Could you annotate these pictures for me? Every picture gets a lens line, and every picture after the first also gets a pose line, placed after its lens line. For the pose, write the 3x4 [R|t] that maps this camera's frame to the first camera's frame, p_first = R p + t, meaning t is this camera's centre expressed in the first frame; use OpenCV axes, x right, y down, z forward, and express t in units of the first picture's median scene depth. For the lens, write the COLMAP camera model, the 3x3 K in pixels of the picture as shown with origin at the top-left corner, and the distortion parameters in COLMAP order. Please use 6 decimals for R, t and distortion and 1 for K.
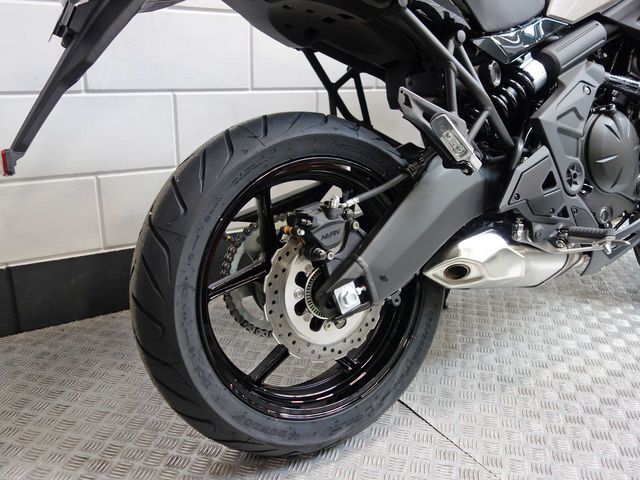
lens RADIAL K [[574.7, 0, 319.6], [0, 574.7, 241.1], [0, 0, 1]] dist [0.011065, -0.002064]
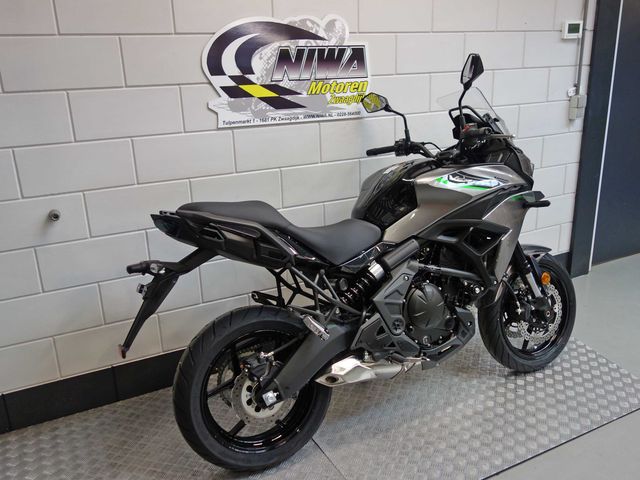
lens RADIAL K [[574.7, 0, 320.0], [0, 574.7, 241.4], [0, 0, 1]] dist [0.011065, -0.002064]
pose [[0.994886, -0.028854, -0.096800, 0.407862], [0.026507, 0.999325, -0.025445, -0.379525], [0.097468, 0.022749, 0.994979, -1.019049]]
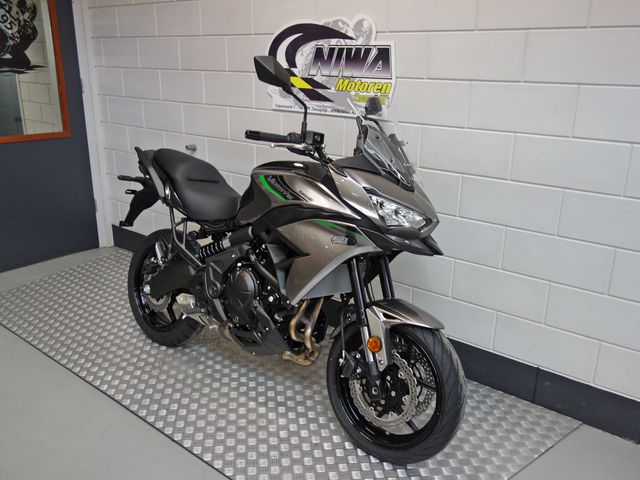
lens RADIAL K [[574.7, 0, 322.9], [0, 574.7, 240.2], [0, 0, 1]] dist [0.011065, -0.002064]
pose [[0.301253, 0.258789, -0.917755, 2.731065], [-0.321309, 0.933730, 0.157824, -0.828428], [0.897779, 0.247338, 0.364440, 0.572485]]
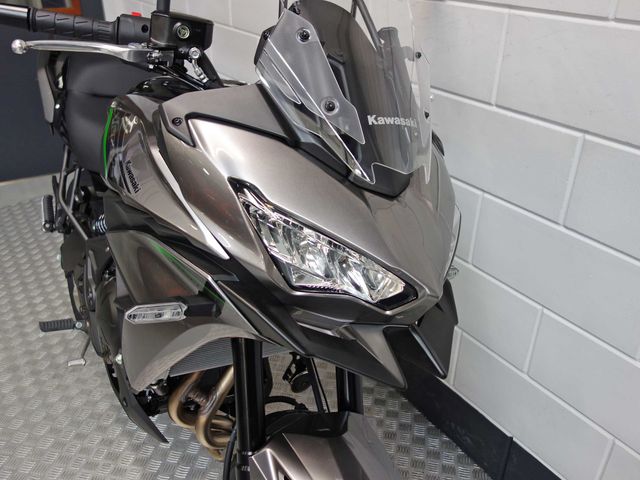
lens RADIAL K [[574.7, 0, 321.1], [0, 574.7, 240.3], [0, 0, 1]] dist [0.011065, -0.002064]
pose [[0.014837, 0.440478, -0.897641, 1.665293], [-0.346266, 0.844453, 0.408655, -0.984726], [0.938019, 0.304759, 0.165052, 1.325640]]
